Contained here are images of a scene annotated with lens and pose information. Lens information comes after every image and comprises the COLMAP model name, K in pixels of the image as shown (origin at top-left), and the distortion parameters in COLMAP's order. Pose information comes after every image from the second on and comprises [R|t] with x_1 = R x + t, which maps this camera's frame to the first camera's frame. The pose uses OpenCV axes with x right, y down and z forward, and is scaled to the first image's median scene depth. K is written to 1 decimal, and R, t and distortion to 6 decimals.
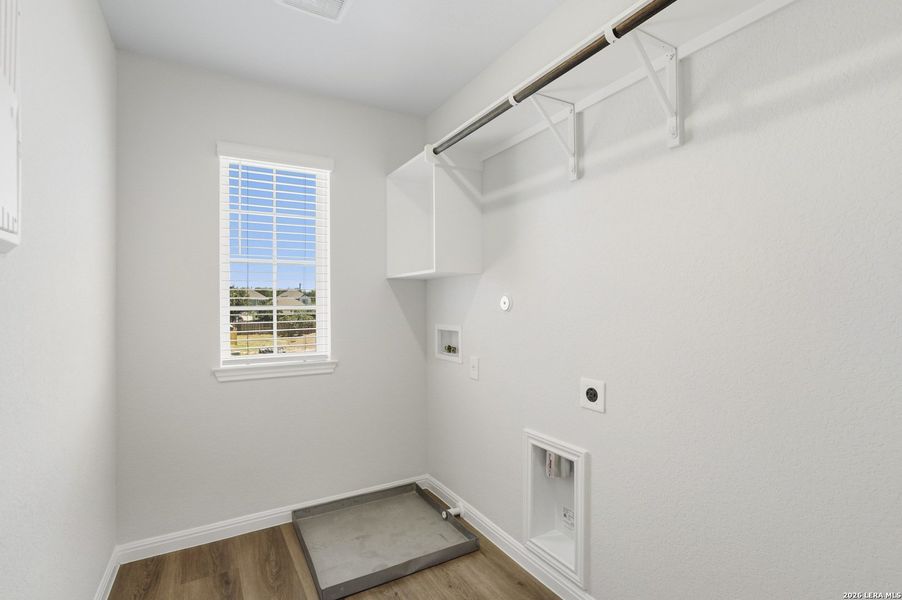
lens RADIAL K [[418.4, 0, 446.9], [0, 418.4, 299.7], [0, 0, 1]] dist [-0.022641, 0.010488]
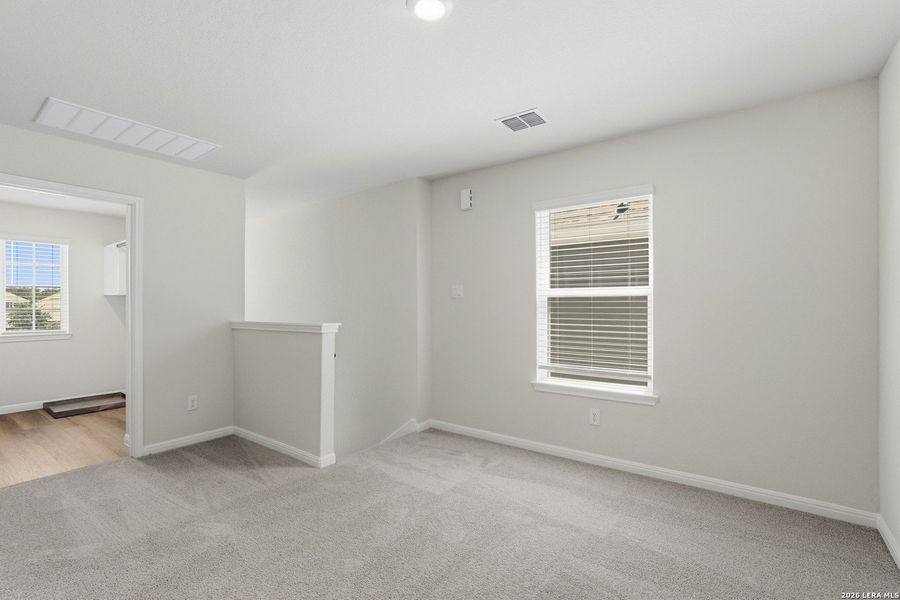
lens RADIAL K [[417.5, 0, 453.8], [0, 417.5, 306.1], [0, 0, 1]] dist [-0.022641, 0.010488]
pose [[0.922507, 0.010220, 0.385844, 0.722777], [-0.010602, 0.999943, -0.001138, -0.012043], [-0.385834, -0.003041, 0.922563, -1.699489]]
